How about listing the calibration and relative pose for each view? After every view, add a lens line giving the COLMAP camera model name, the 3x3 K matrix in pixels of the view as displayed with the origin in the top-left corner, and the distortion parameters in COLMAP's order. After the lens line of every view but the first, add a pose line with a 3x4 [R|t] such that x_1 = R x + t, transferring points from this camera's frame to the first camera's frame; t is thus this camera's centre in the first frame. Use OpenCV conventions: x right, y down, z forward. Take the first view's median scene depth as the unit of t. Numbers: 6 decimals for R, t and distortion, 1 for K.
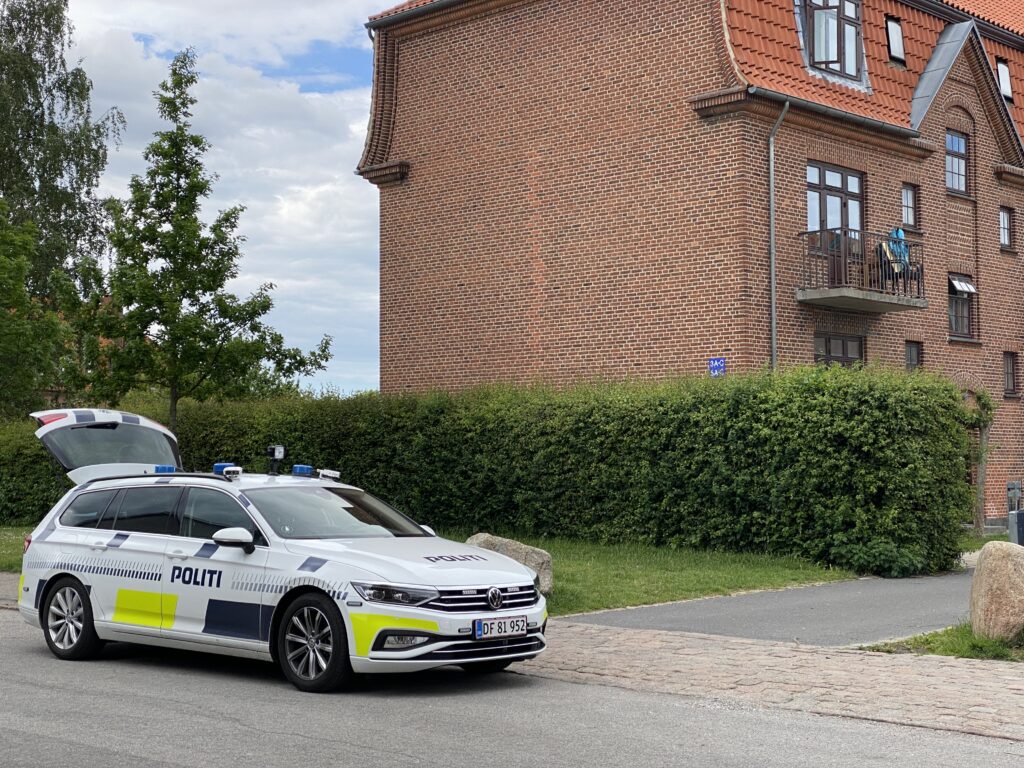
lens RADIAL K [[1558.4, 0, 512.2], [0, 1558.4, 383.4], [0, 0, 1]] dist [0.062103, 0.000000]
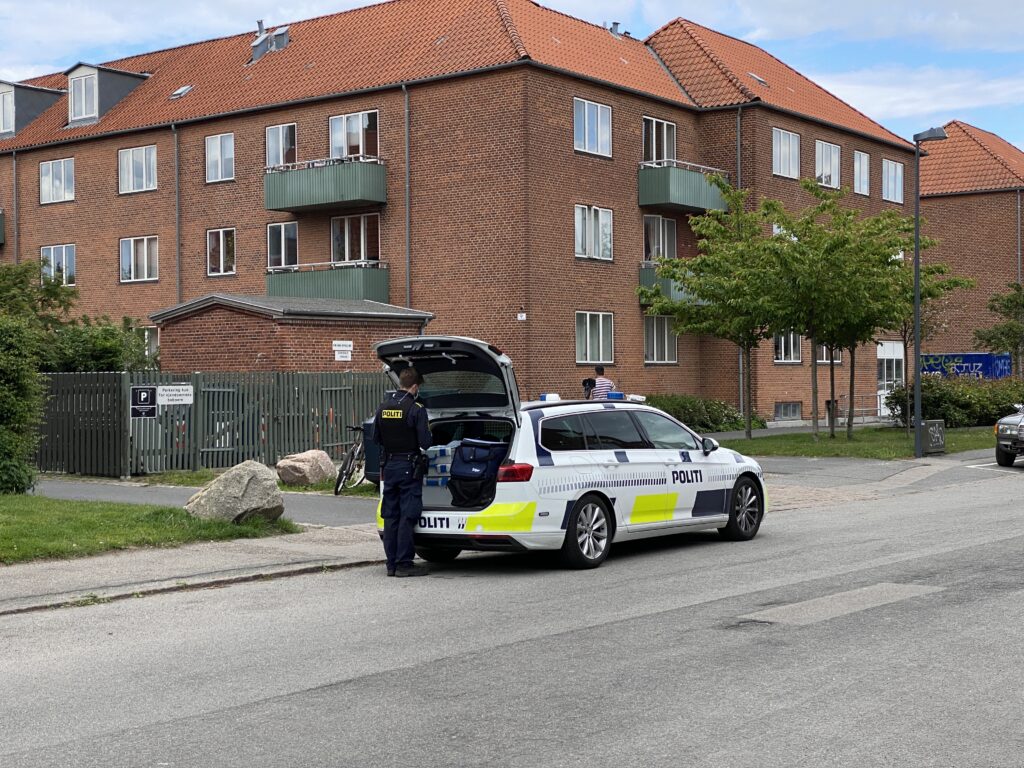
lens RADIAL K [[1558.4, 0, 512.1], [0, 1558.4, 384.3], [0, 0, 1]] dist [0.062103, 0.000000]
pose [[-0.116569, -0.000451, 0.993182, -1.486448], [-0.058452, 0.998270, -0.006407, 0.062084], [-0.991461, -0.058800, -0.116394, 1.295201]]
